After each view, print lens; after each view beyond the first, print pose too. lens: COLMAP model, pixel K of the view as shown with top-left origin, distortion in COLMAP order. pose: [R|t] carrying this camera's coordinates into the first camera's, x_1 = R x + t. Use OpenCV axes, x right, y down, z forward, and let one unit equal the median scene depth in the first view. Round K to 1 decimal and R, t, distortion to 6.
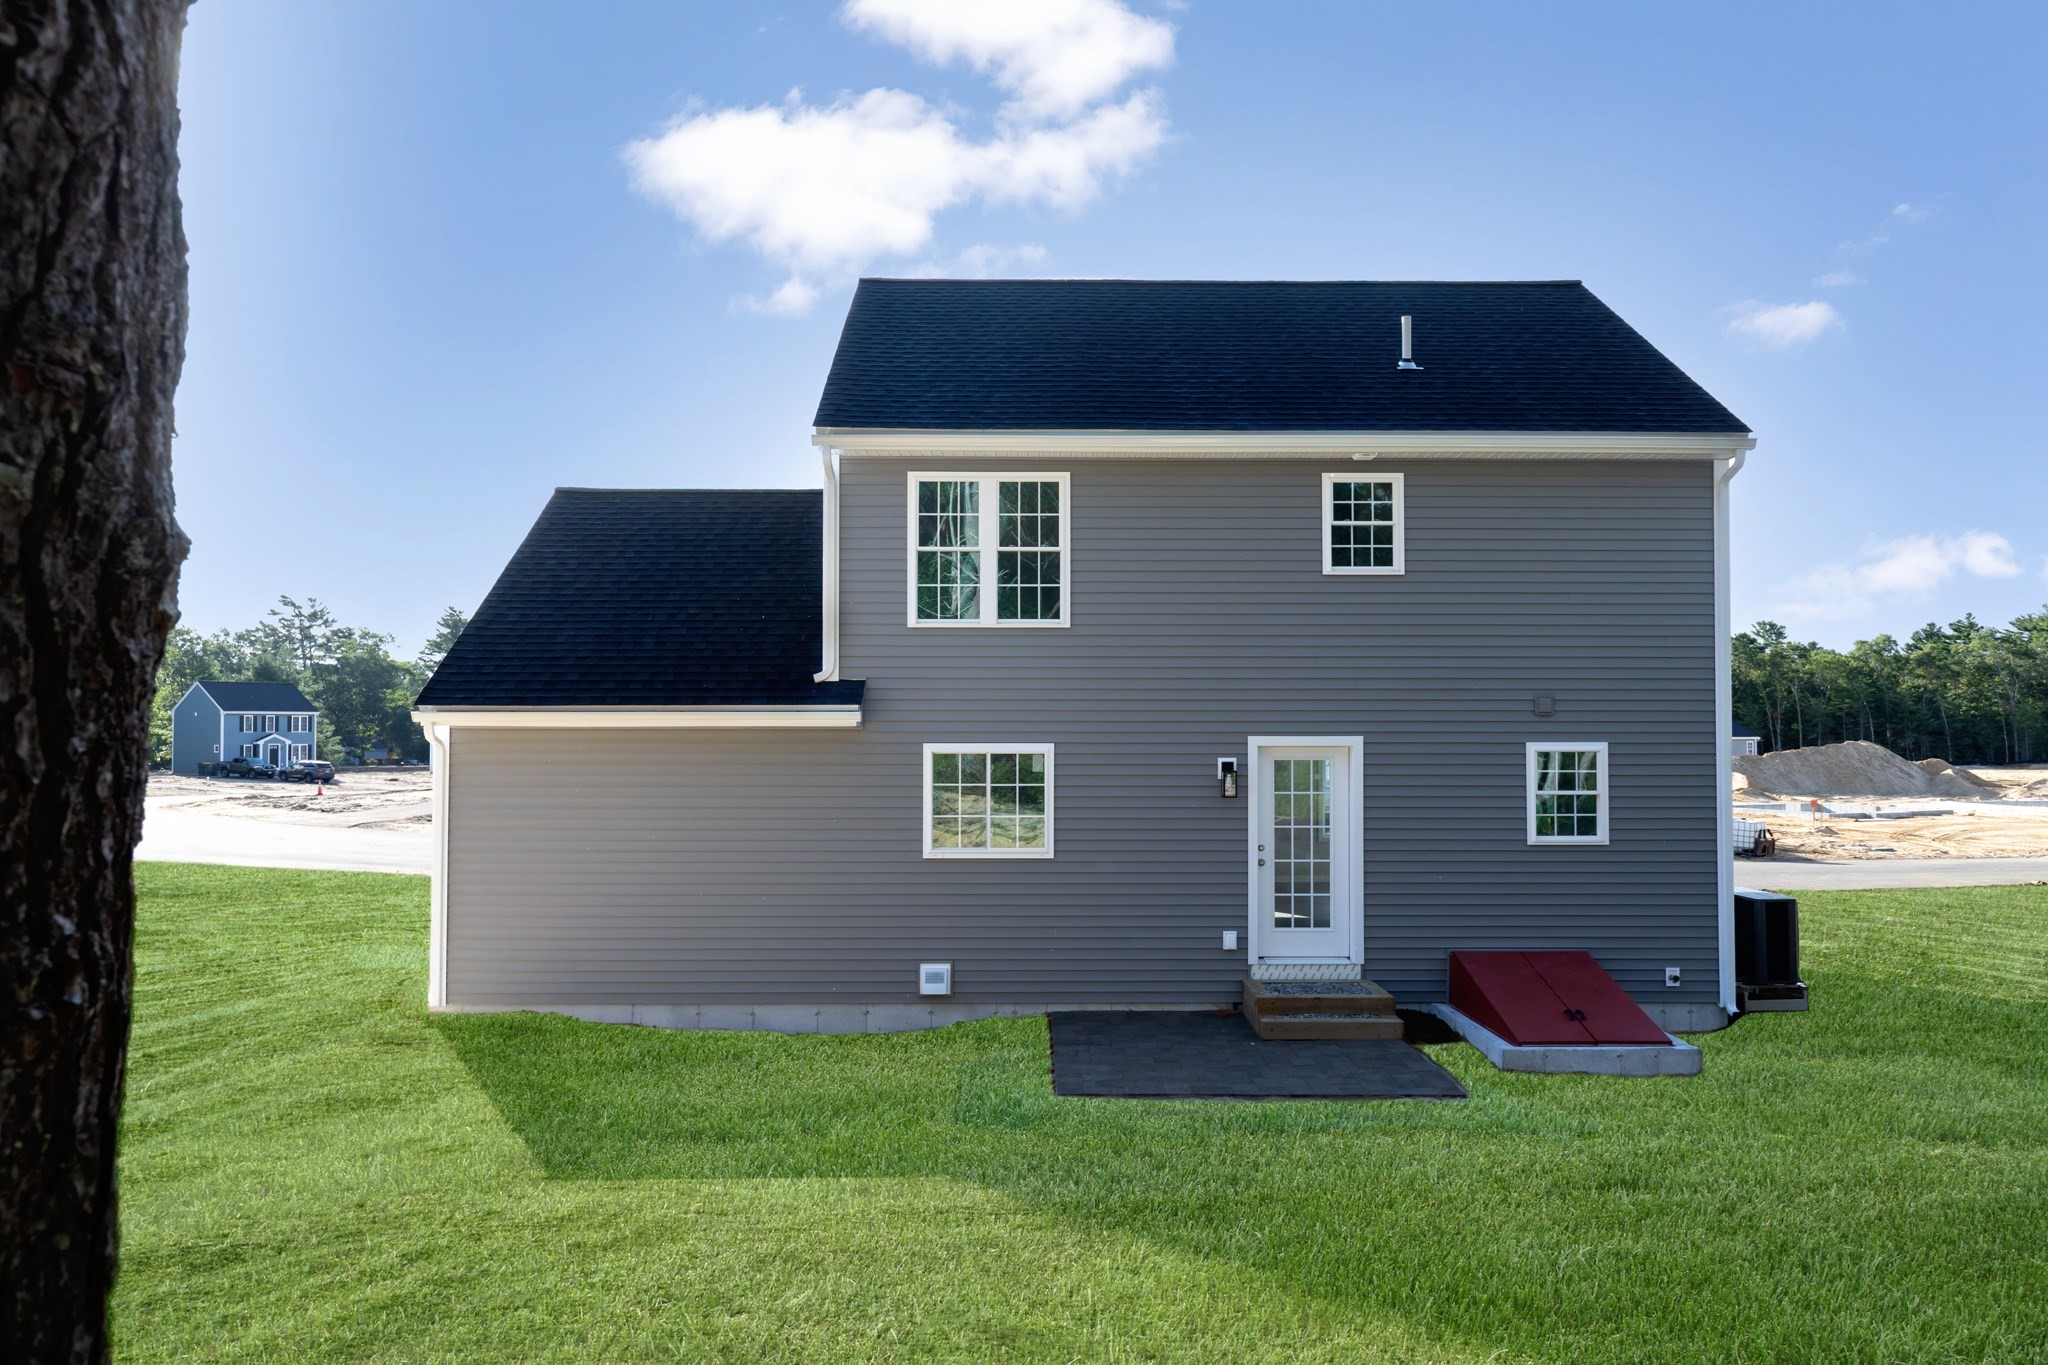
lens RADIAL K [[1404.8, 0, 1024.0], [0, 1404.8, 682.5], [0, 0, 1]] dist [0.001934, -0.000480]
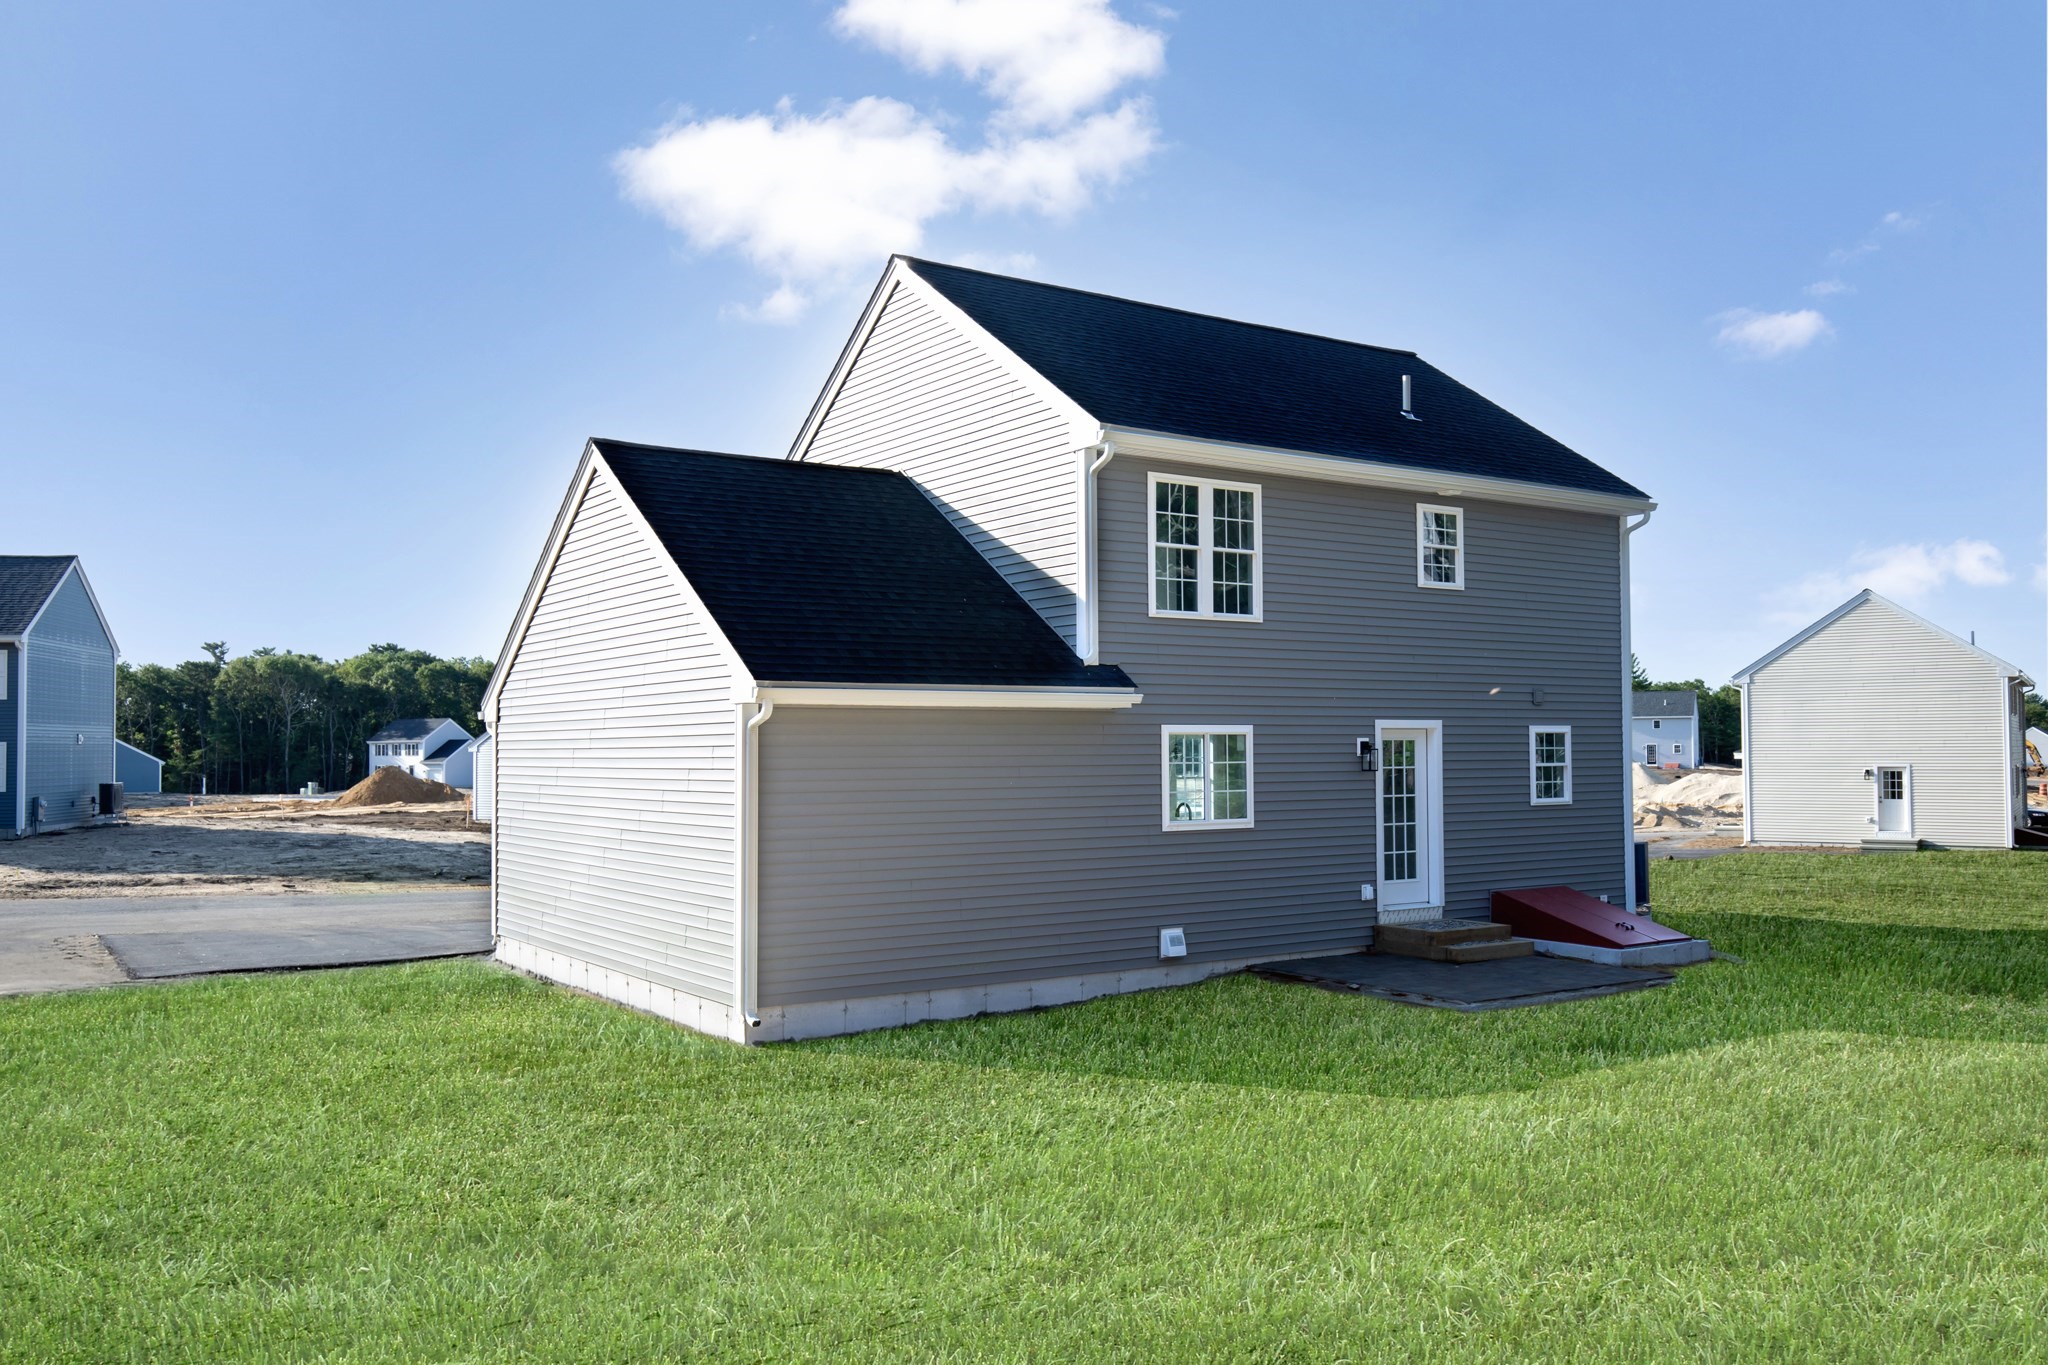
lens RADIAL K [[1632.0, 0, 1024.0], [0, 1632.0, 682.5], [0, 0, 1]] dist [-0.001107, 0.000425]
pose [[0.833209, 0.017161, 0.552691, -0.846840], [-0.014466, 0.999853, -0.009238, 0.023697], [-0.552768, -0.000298, 0.833335, 0.015562]]
